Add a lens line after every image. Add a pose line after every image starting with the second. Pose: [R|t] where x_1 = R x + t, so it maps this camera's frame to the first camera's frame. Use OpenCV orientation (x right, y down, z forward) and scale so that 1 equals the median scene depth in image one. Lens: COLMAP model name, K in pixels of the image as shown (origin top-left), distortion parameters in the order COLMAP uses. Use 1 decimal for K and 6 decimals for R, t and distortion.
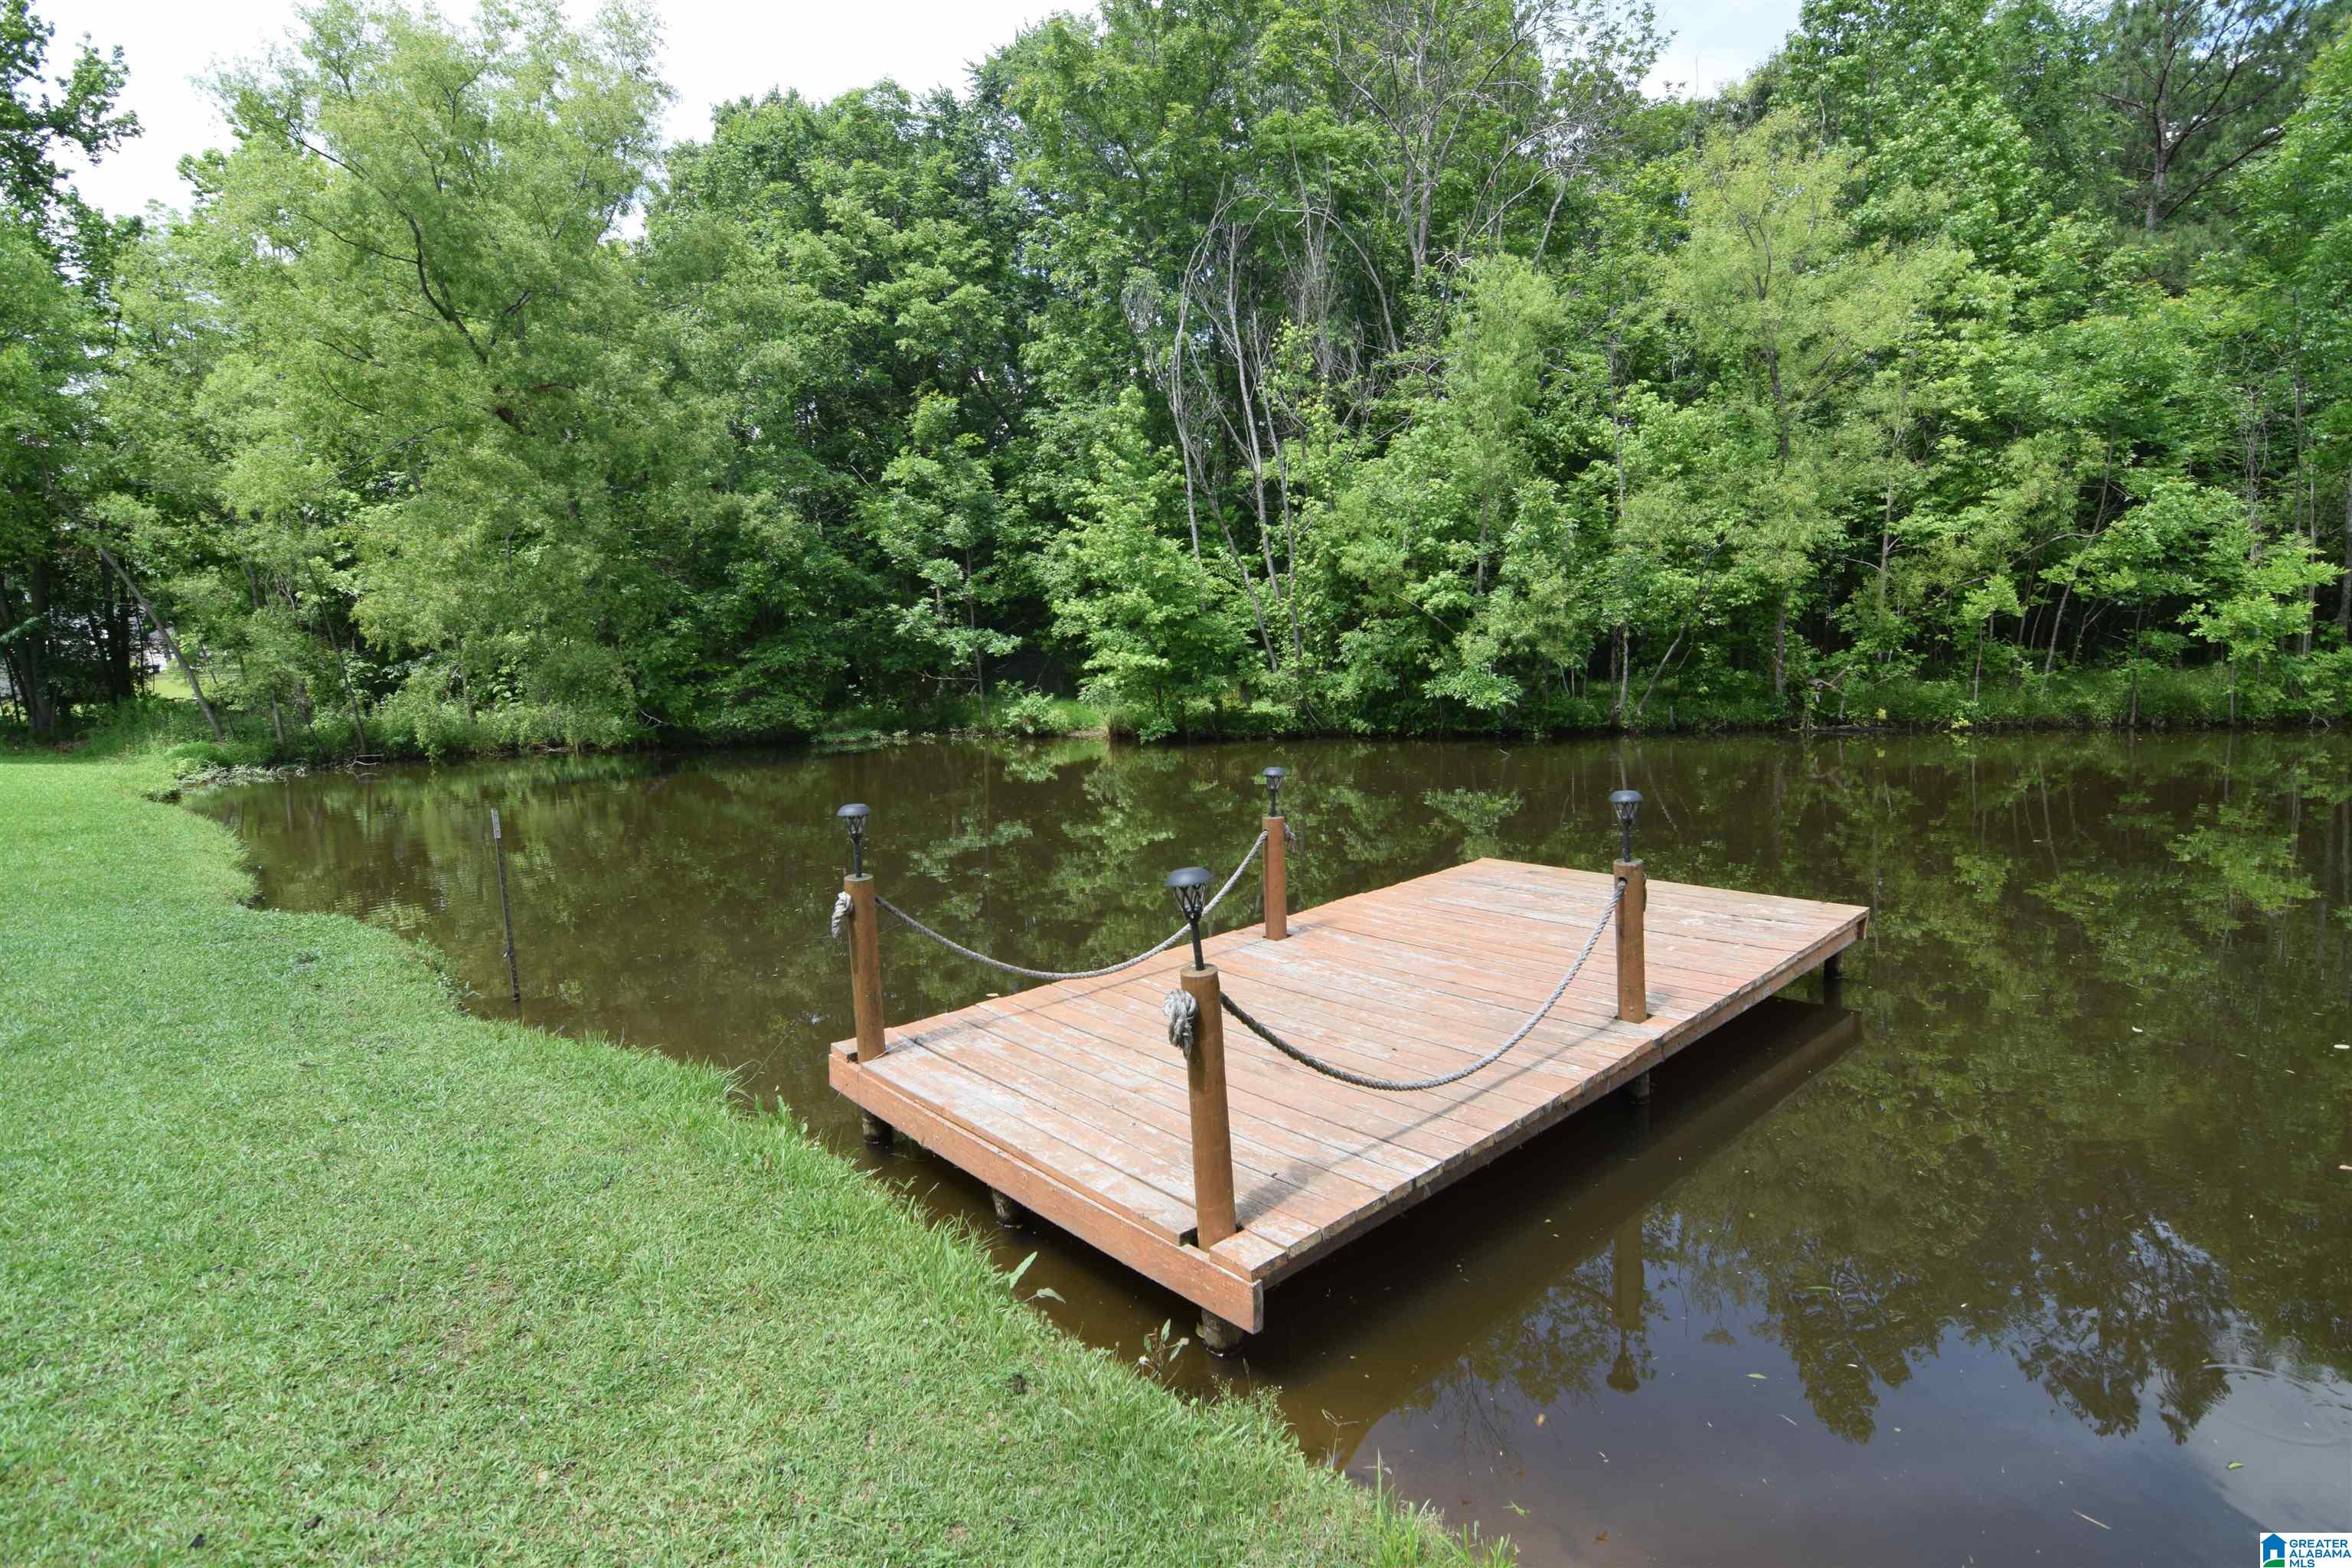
lens RADIAL K [[1127.5, 0, 1165.0], [0, 1127.5, 797.4], [0, 0, 1]] dist [0.001007, -0.011009]
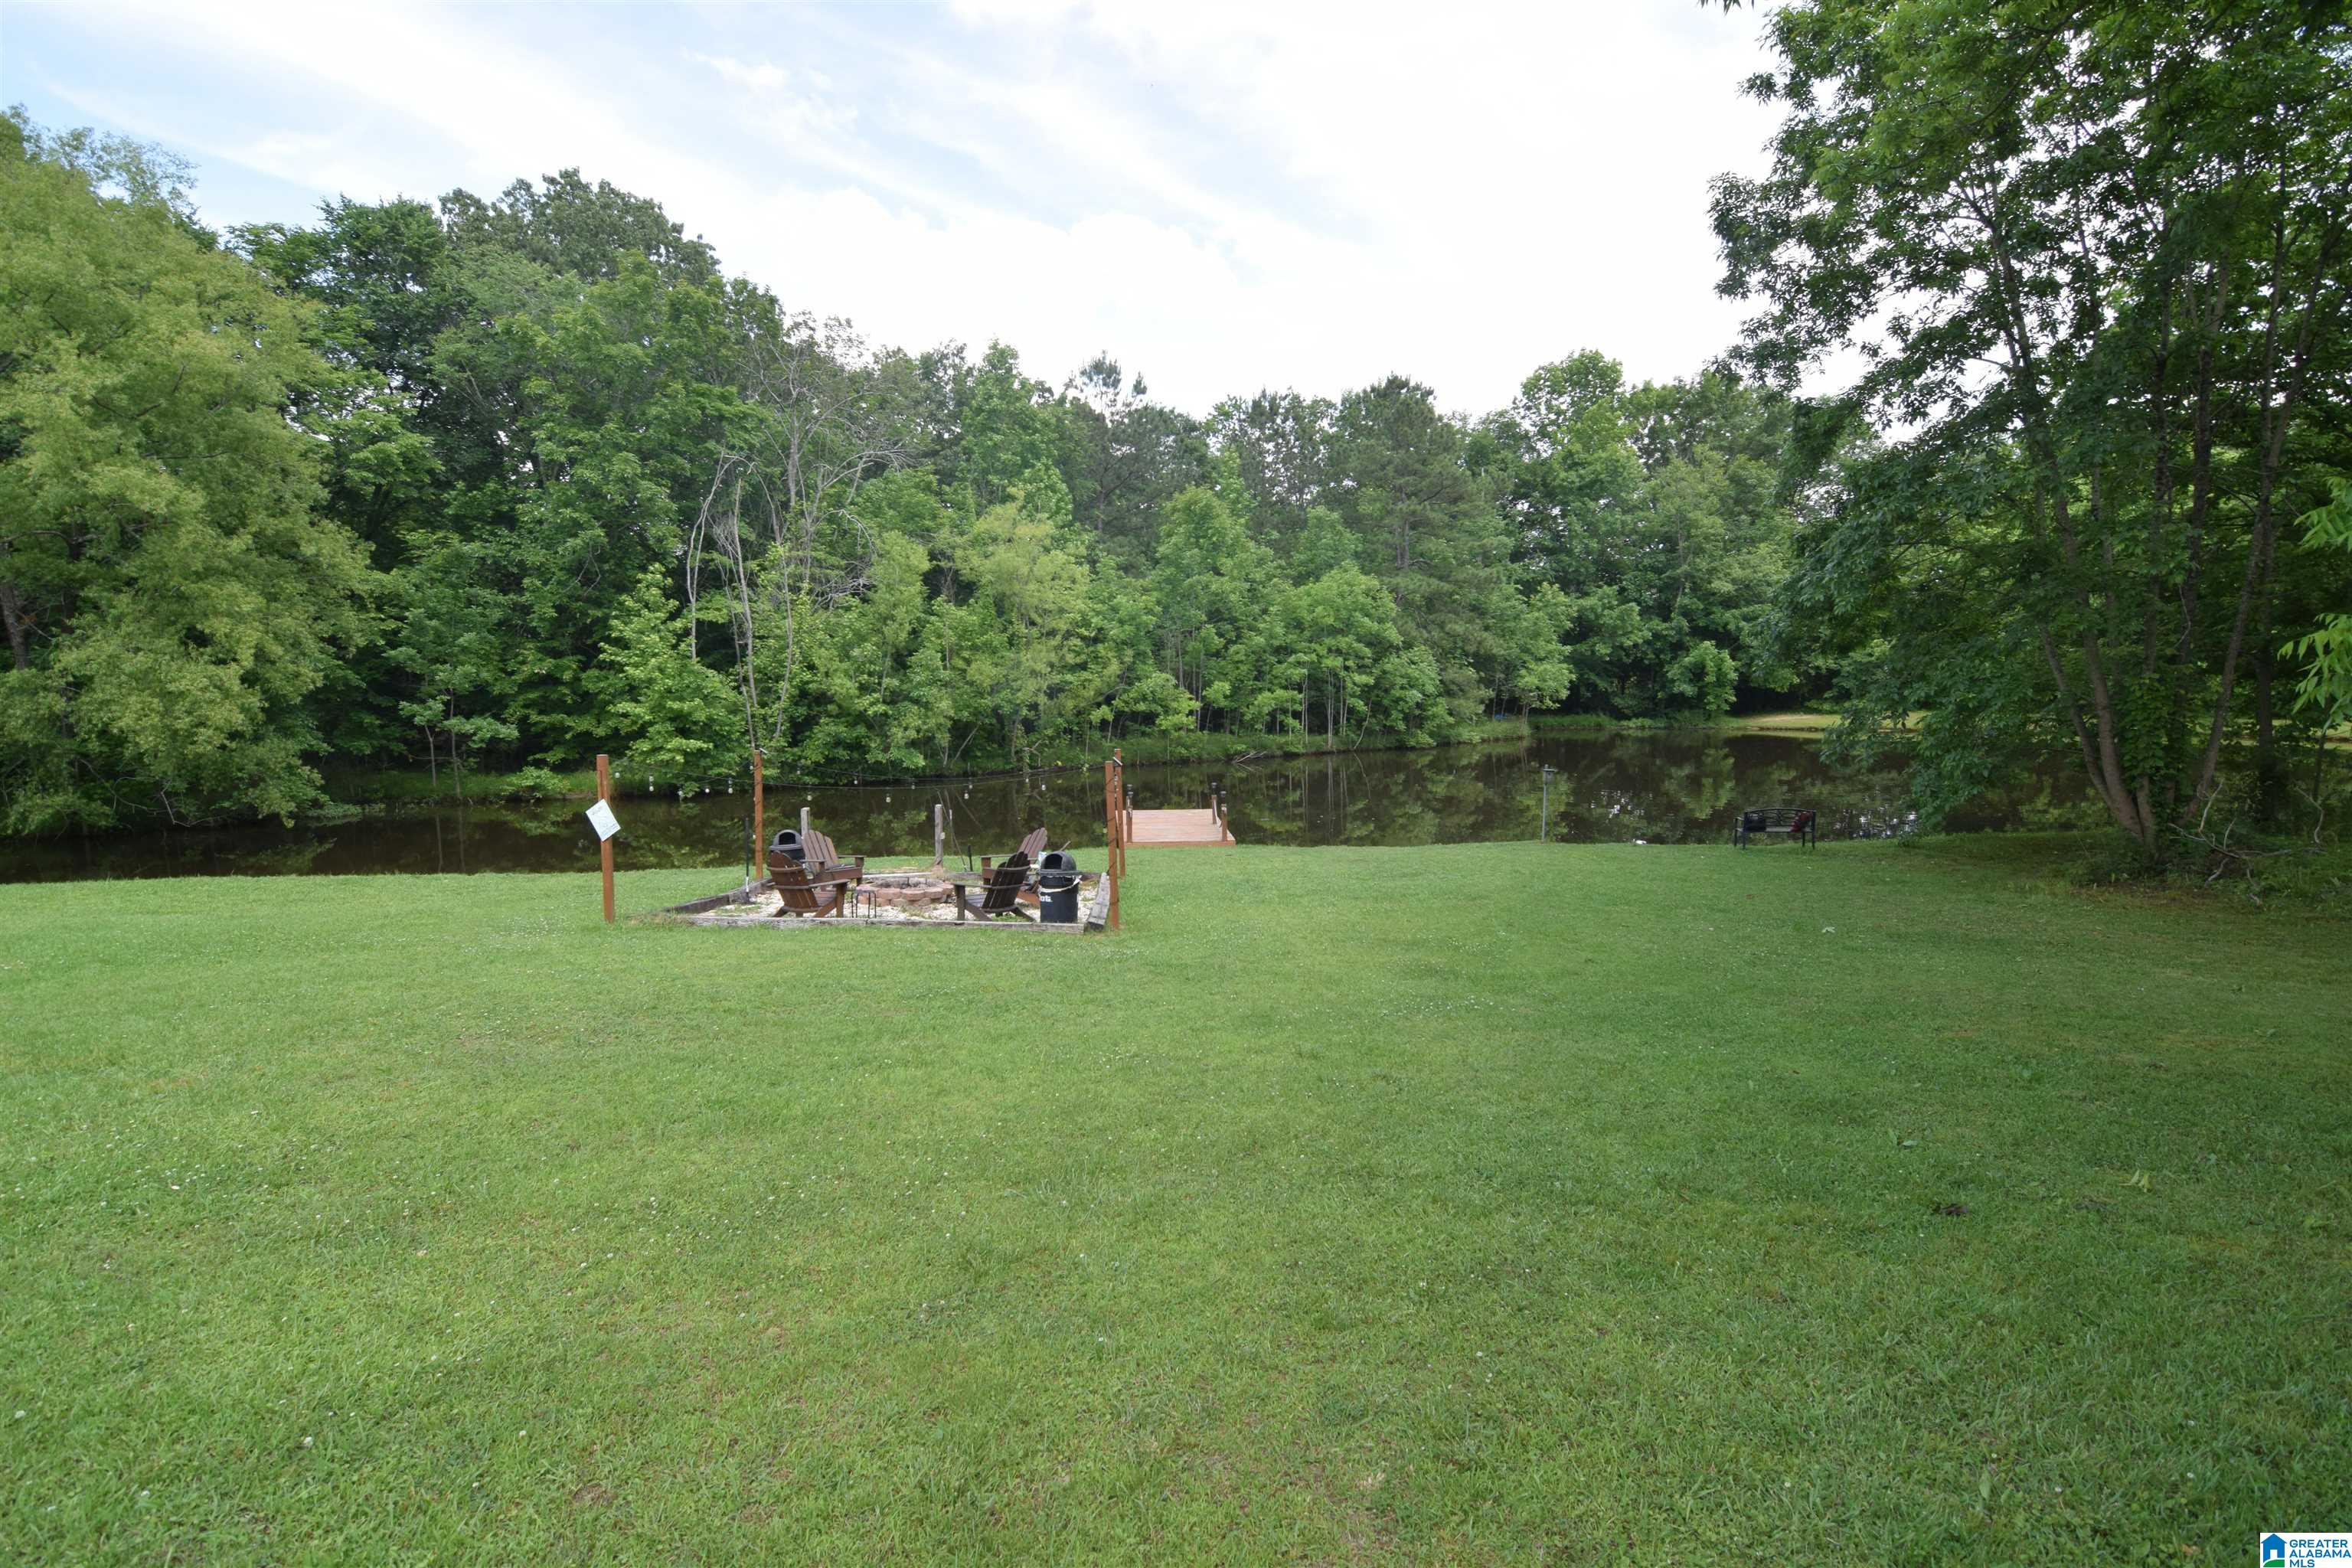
lens RADIAL K [[1127.5, 0, 1165.0], [0, 1127.5, 797.4], [0, 0, 1]] dist [0.001007, -0.011009]
pose [[0.626764, -0.056422, 0.777164, -0.742566], [0.090958, 0.995854, -0.001056, 0.010405], [-0.773882, 0.071351, 0.629298, -0.419348]]
